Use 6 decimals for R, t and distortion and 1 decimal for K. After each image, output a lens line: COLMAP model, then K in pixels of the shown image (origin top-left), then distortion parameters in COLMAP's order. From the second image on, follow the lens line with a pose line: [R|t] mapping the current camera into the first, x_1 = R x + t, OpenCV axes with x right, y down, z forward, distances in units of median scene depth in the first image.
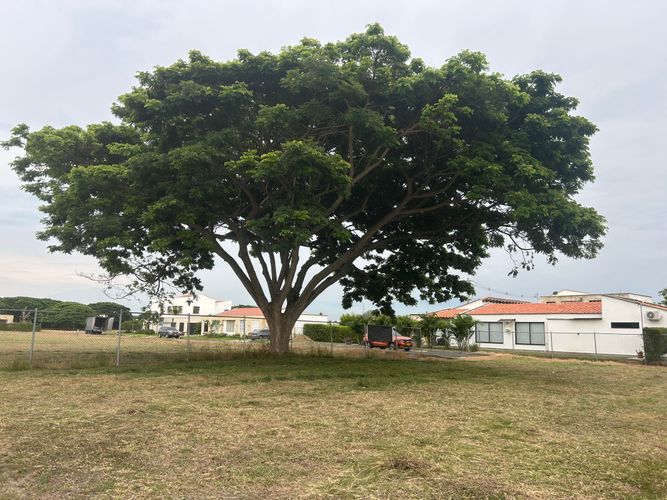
lens RADIAL K [[496.8, 0, 331.6], [0, 496.8, 252.4], [0, 0, 1]] dist [0.070424, -0.099590]
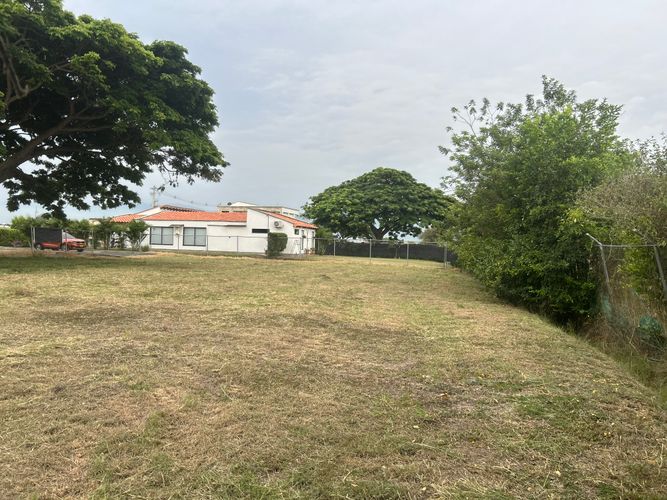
lens RADIAL K [[496.8, 0, 331.6], [0, 496.8, 252.4], [0, 0, 1]] dist [0.070424, -0.099590]
pose [[0.837638, -0.007813, 0.546171, 0.015899], [-0.093647, 0.983039, 0.157685, -0.030837], [-0.538139, -0.183230, 0.822699, -0.245910]]
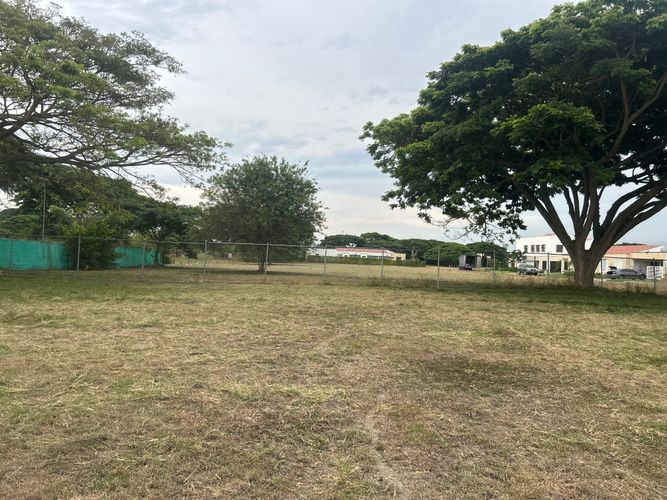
lens RADIAL K [[496.8, 0, 331.6], [0, 496.8, 252.4], [0, 0, 1]] dist [0.070424, -0.099590]
pose [[0.750231, -0.003761, -0.661165, 0.160968], [0.083394, 0.992536, 0.088983, -0.009887], [0.655895, -0.121895, 0.744945, -0.122572]]
